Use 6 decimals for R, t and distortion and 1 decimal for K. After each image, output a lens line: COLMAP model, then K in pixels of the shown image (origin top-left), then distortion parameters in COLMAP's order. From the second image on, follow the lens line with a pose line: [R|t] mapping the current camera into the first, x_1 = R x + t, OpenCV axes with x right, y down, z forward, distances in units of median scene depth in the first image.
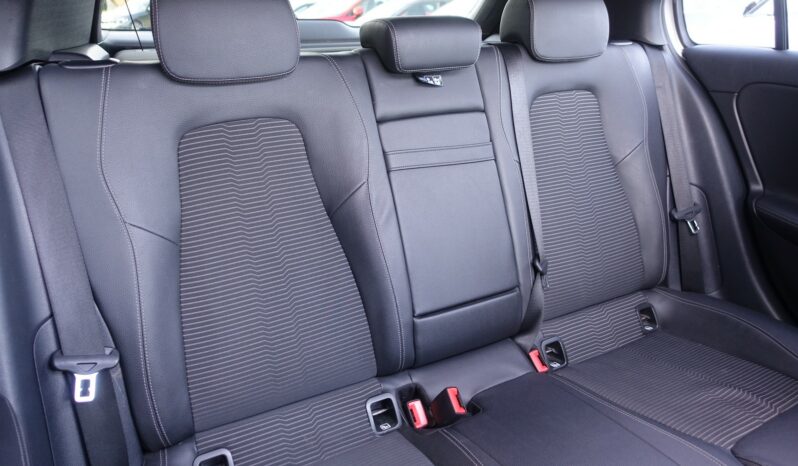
lens RADIAL K [[547.0, 0, 399.0], [0, 547.0, 233.0], [0, 0, 1]] dist [-0.008961, 0.008593]
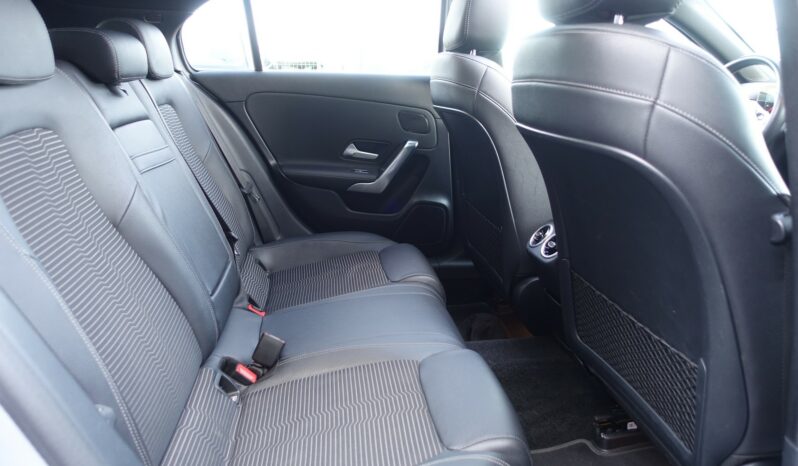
lens RADIAL K [[547.0, 0, 399.0], [0, 547.0, 233.0], [0, 0, 1]] dist [-0.008961, 0.008593]
pose [[0.344479, -0.264811, 0.900672, -0.668614], [0.367701, 0.920799, 0.130094, 0.029187], [-0.863788, 0.286363, 0.414567, 0.156227]]
